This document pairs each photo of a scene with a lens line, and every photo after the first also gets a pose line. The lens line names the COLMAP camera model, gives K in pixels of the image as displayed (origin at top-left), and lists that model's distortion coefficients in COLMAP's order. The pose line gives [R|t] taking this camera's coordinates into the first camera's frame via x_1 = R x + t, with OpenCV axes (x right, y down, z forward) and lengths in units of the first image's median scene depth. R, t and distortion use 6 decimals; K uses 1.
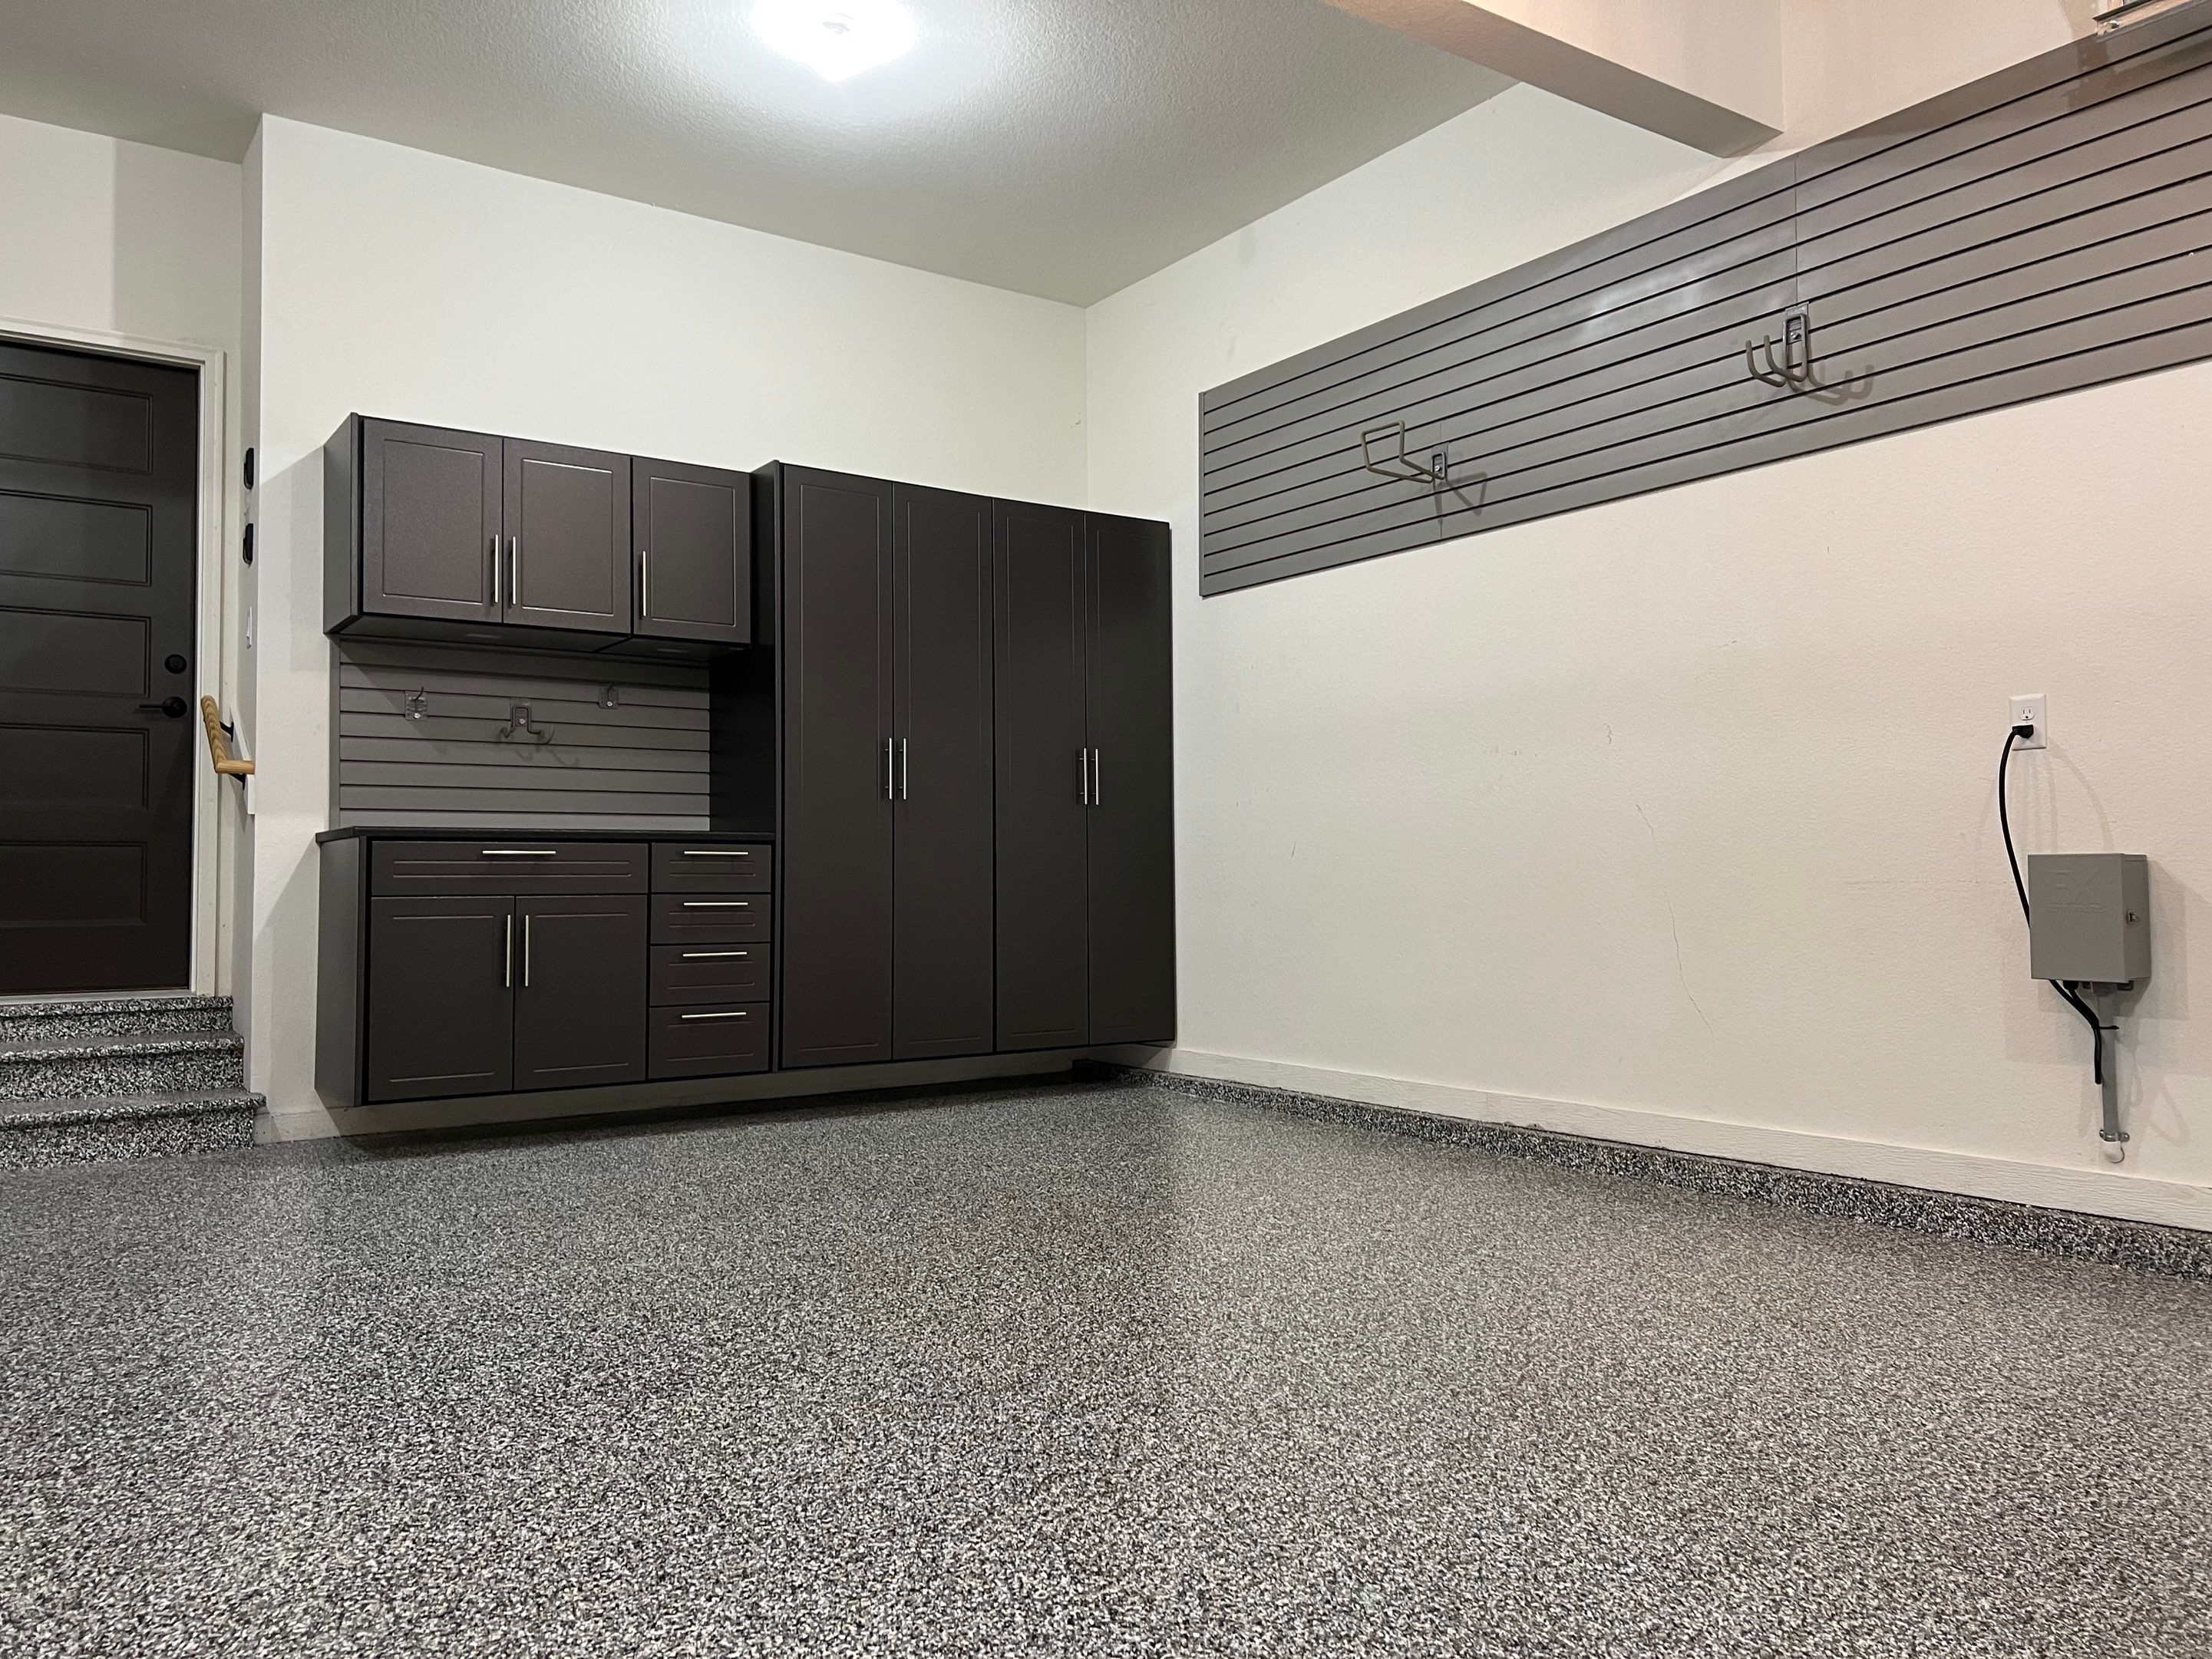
lens RADIAL K [[1637.8, 0, 1094.5], [0, 1637.8, 801.7], [0, 0, 1]] dist [0.059312, -0.077471]
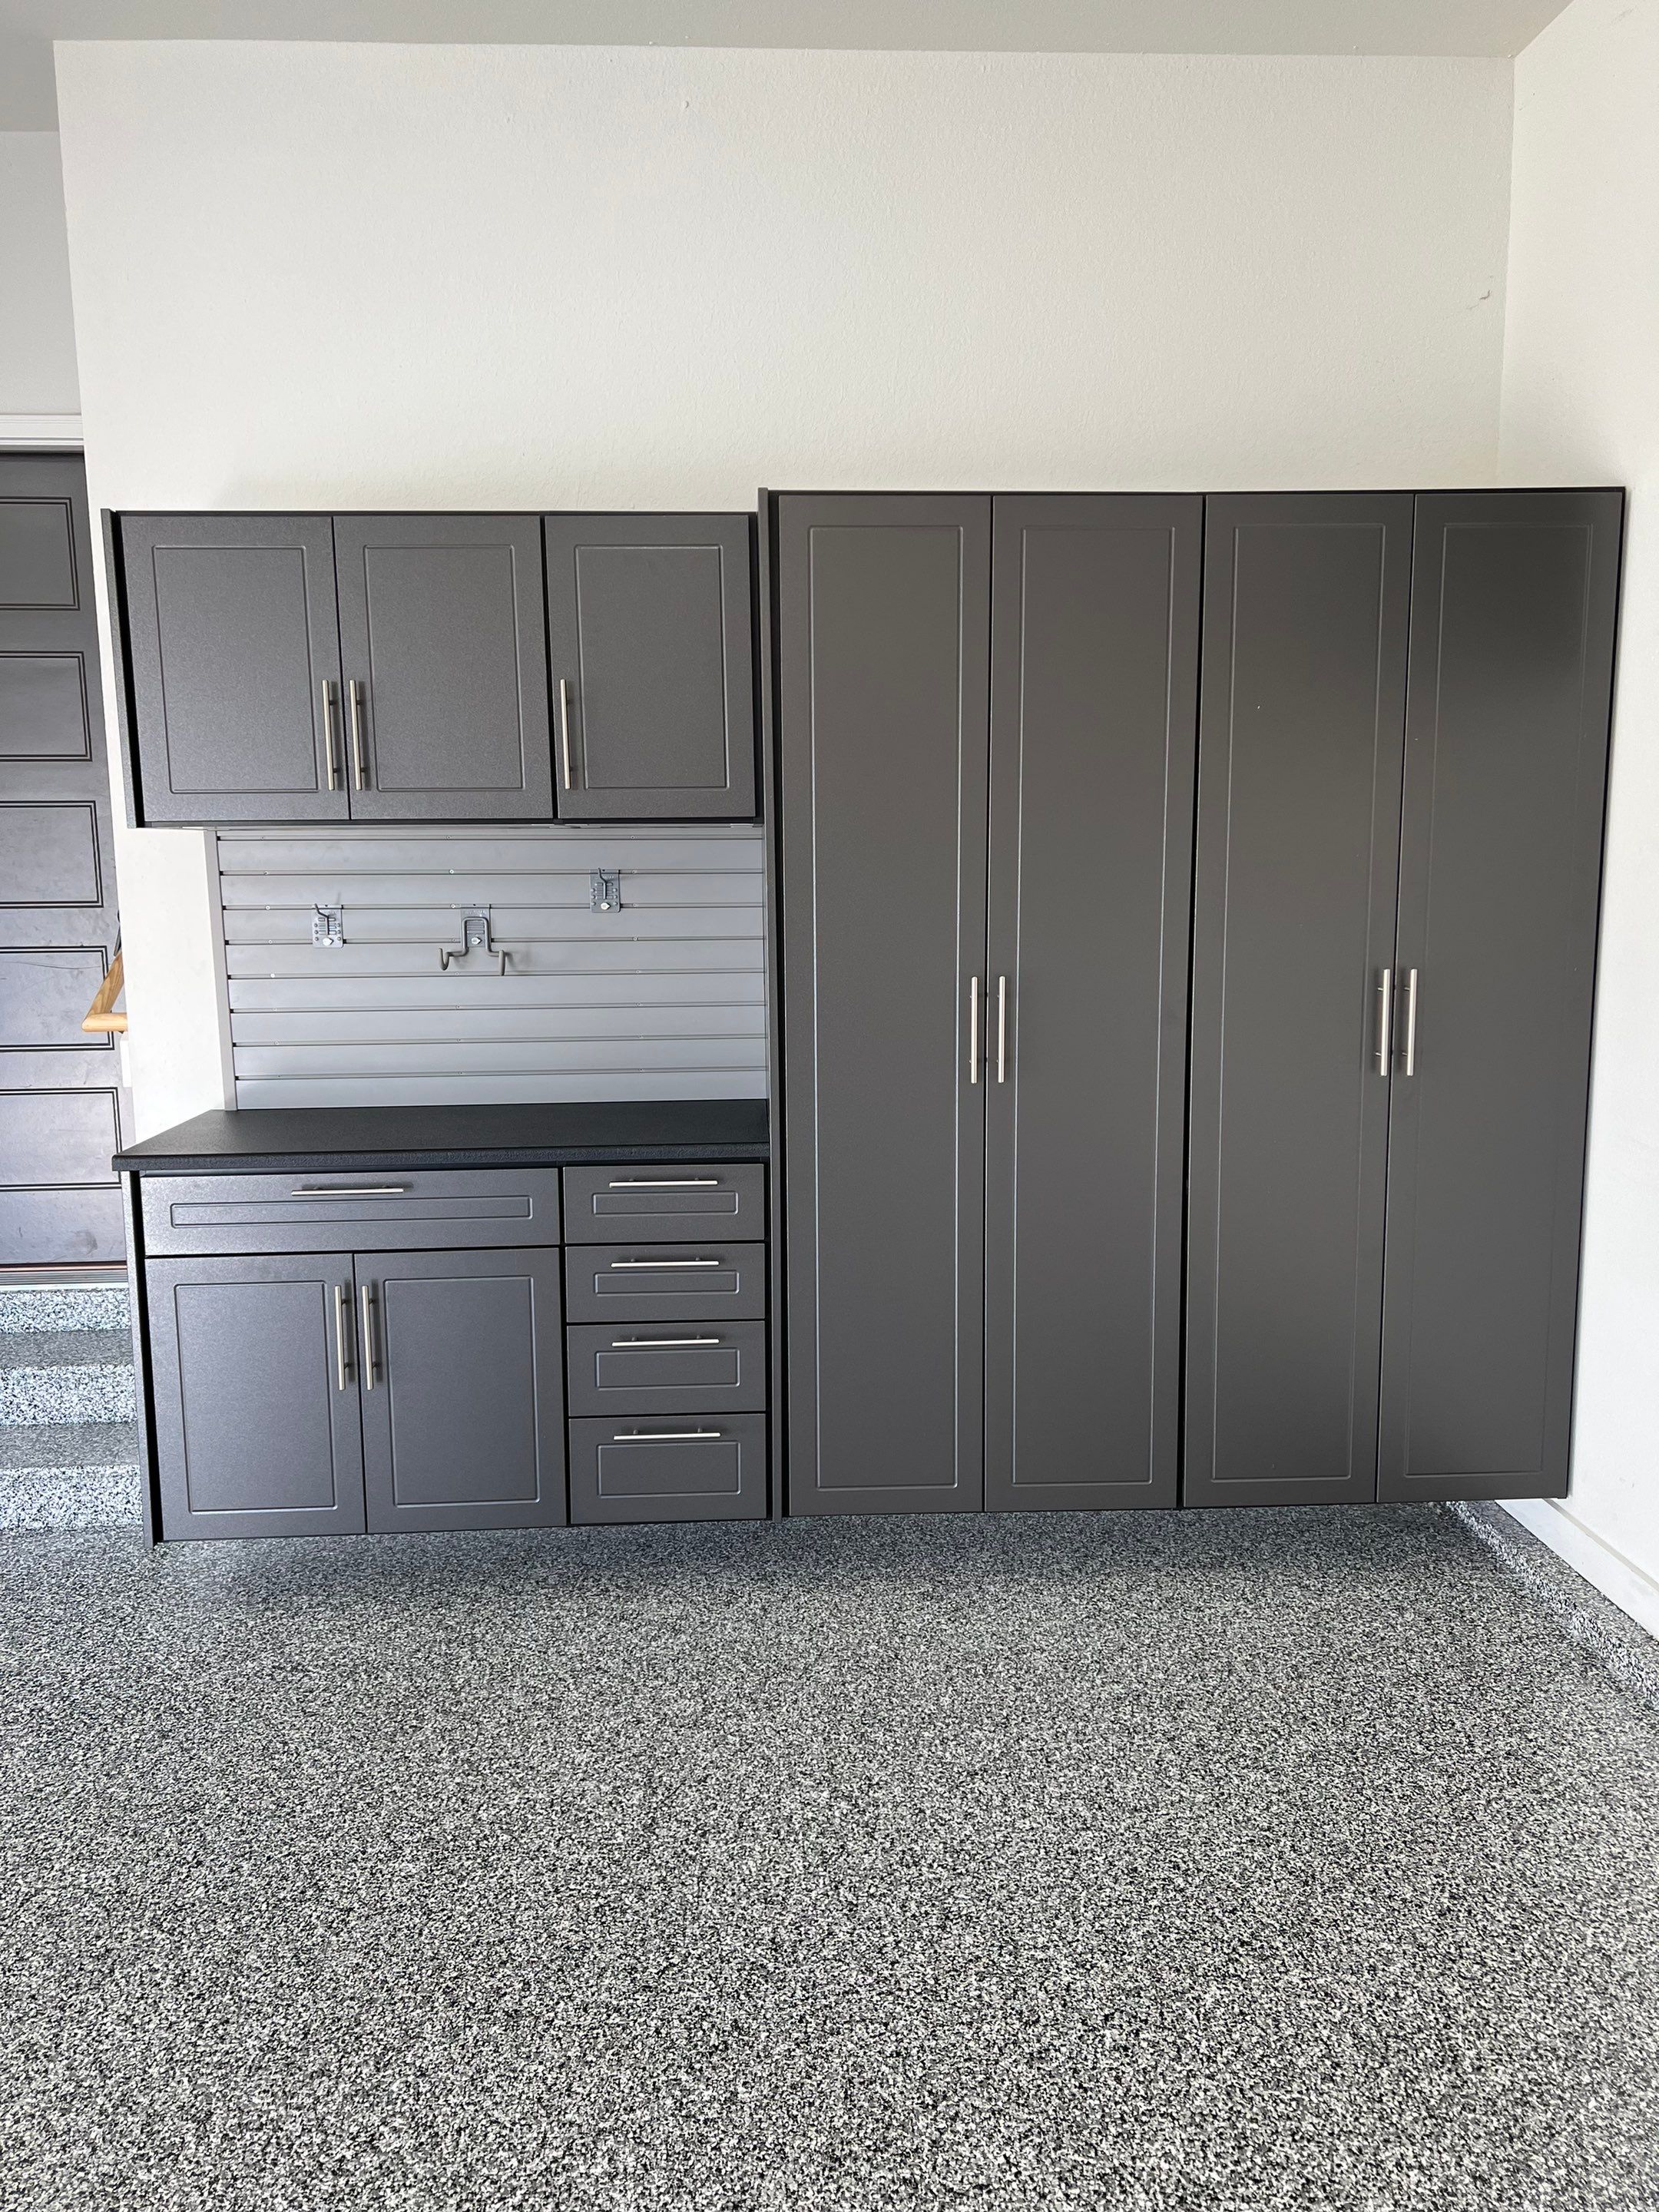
lens RADIAL K [[1638.0, 0, 824.0], [0, 1638.0, 1098.1], [0, 0, 1]] dist [0.059312, -0.077471]
pose [[0.848087, 0.076836, -0.524257, 0.127373], [0.033713, 0.979600, 0.198109, -0.108826], [0.528784, -0.185688, 0.828195, 0.482231]]
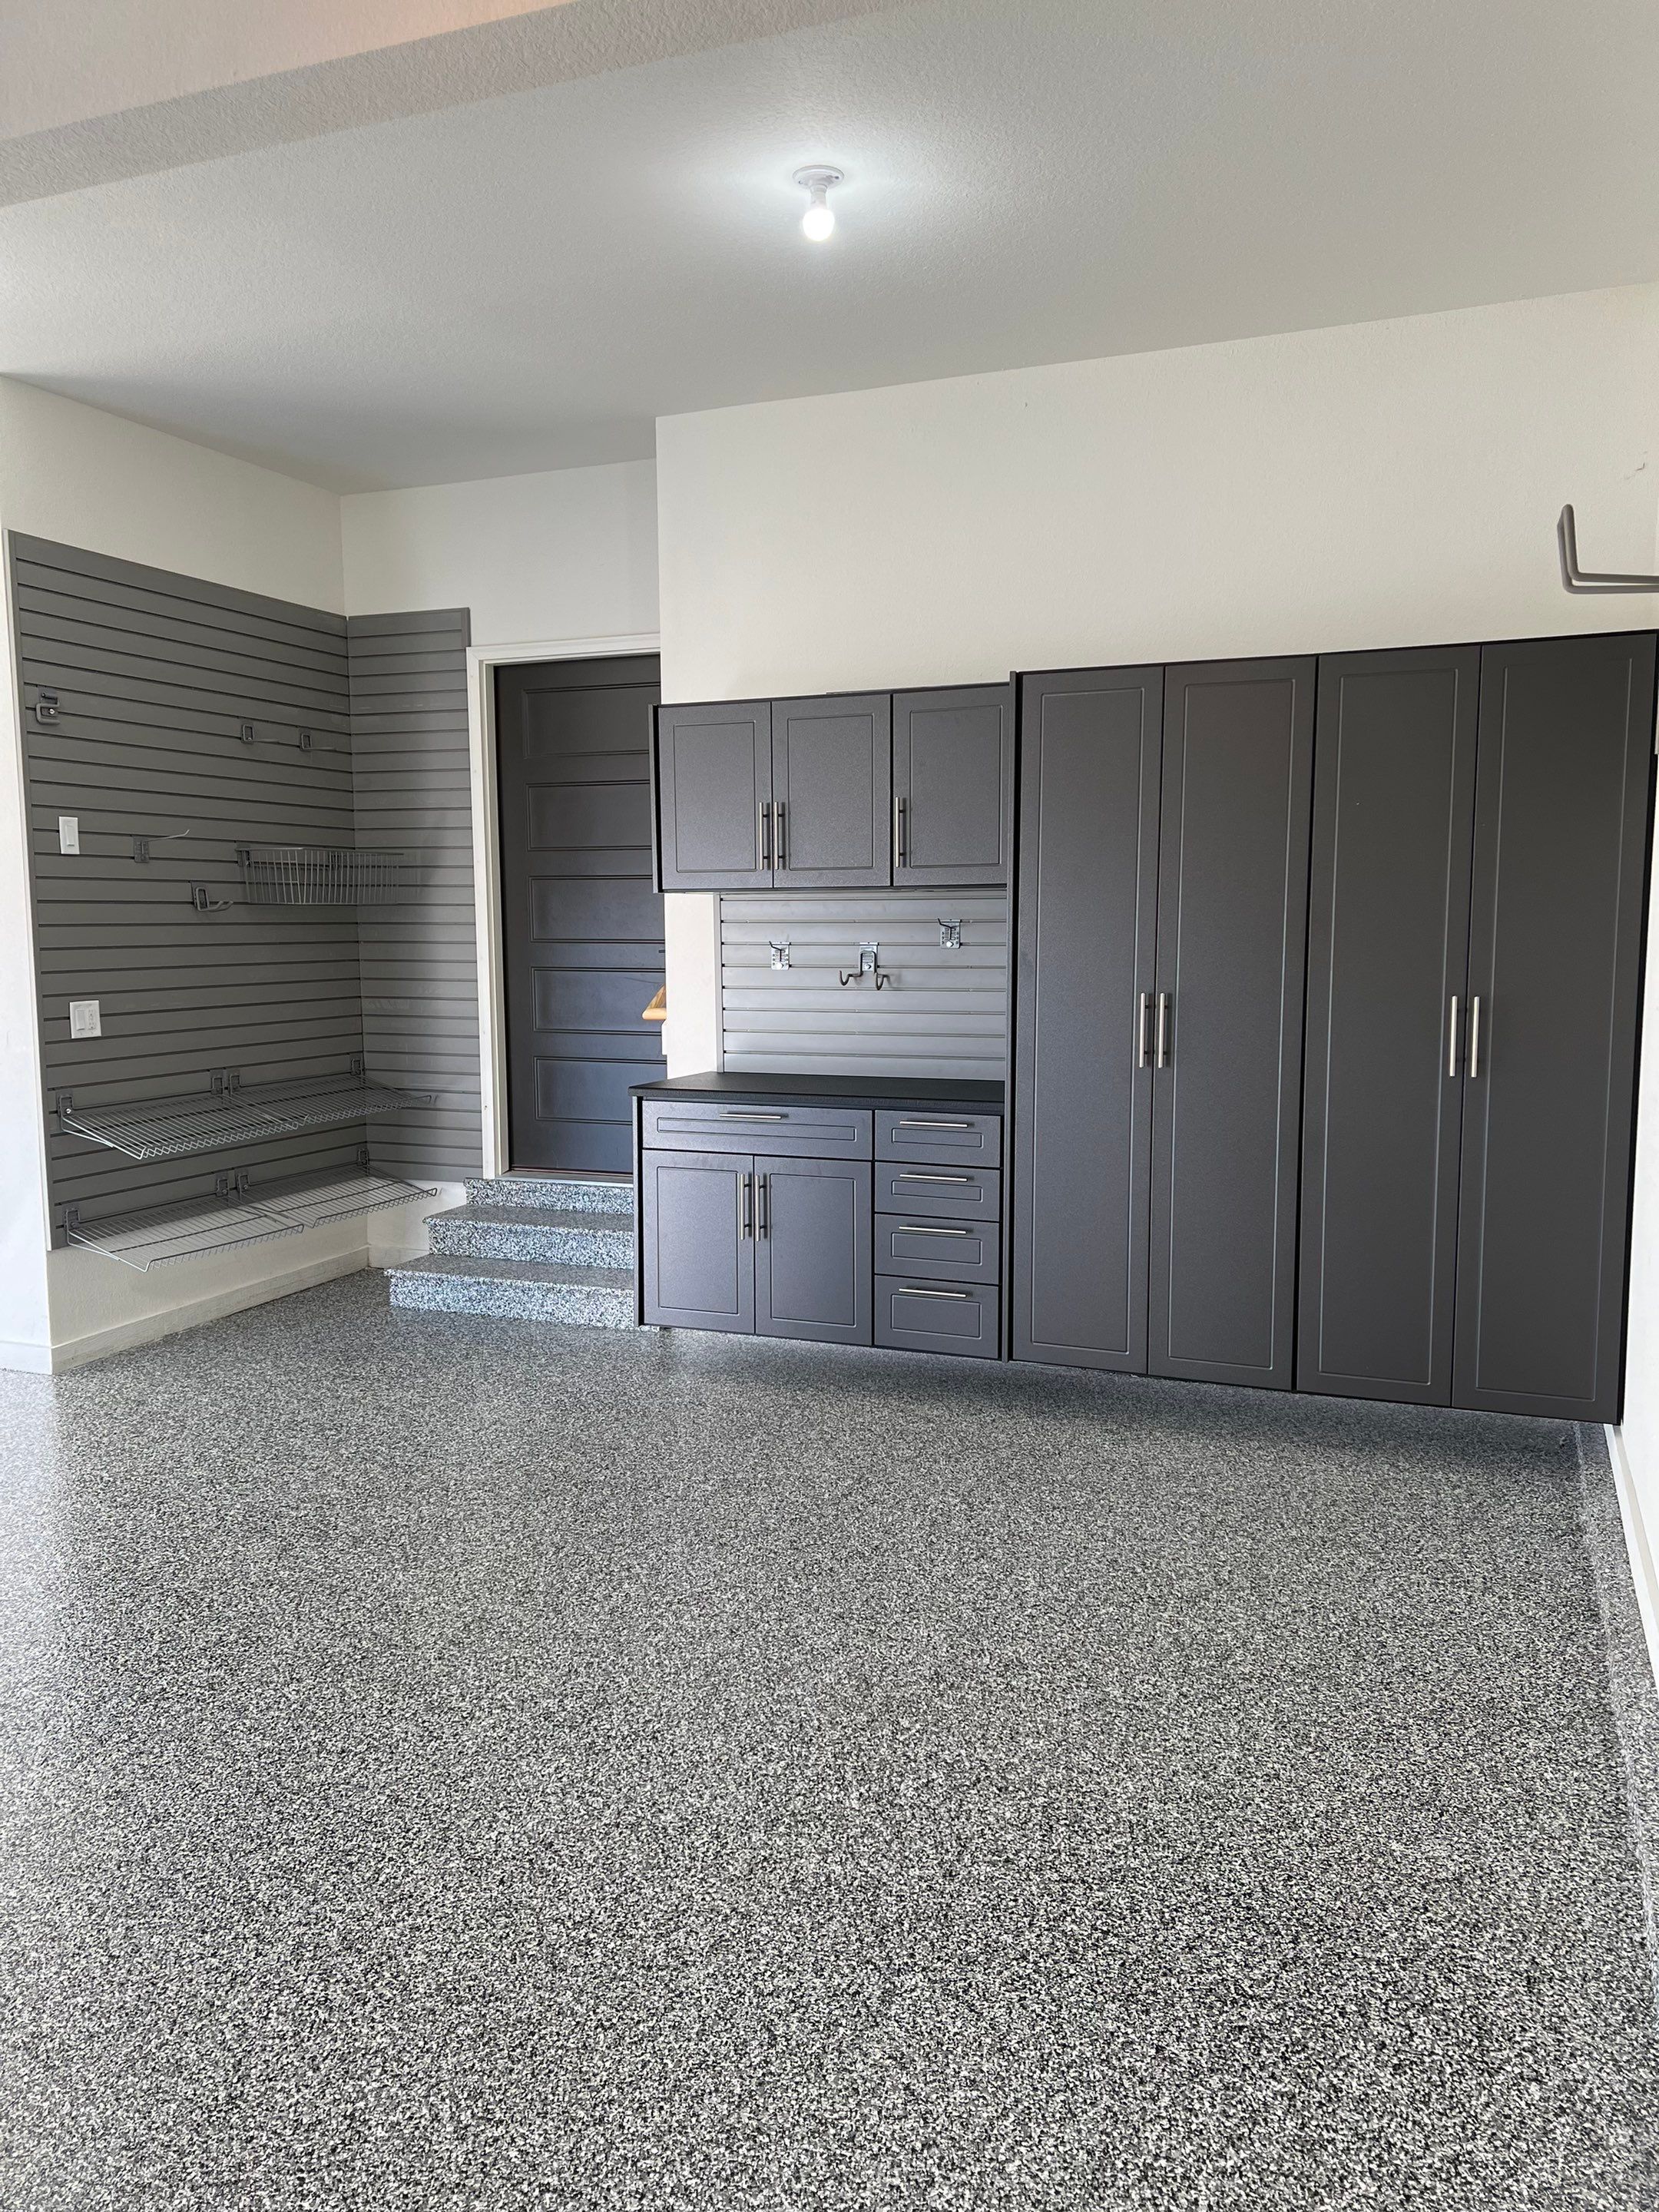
lens RADIAL K [[1638.0, 0, 824.0], [0, 1638.0, 1098.1], [0, 0, 1]] dist [0.059312, -0.077471]
pose [[0.539038, 0.096054, -0.836786, 0.469116], [0.048360, 0.988308, 0.144600, -0.110634], [0.840892, -0.118412, 0.528091, 0.414374]]
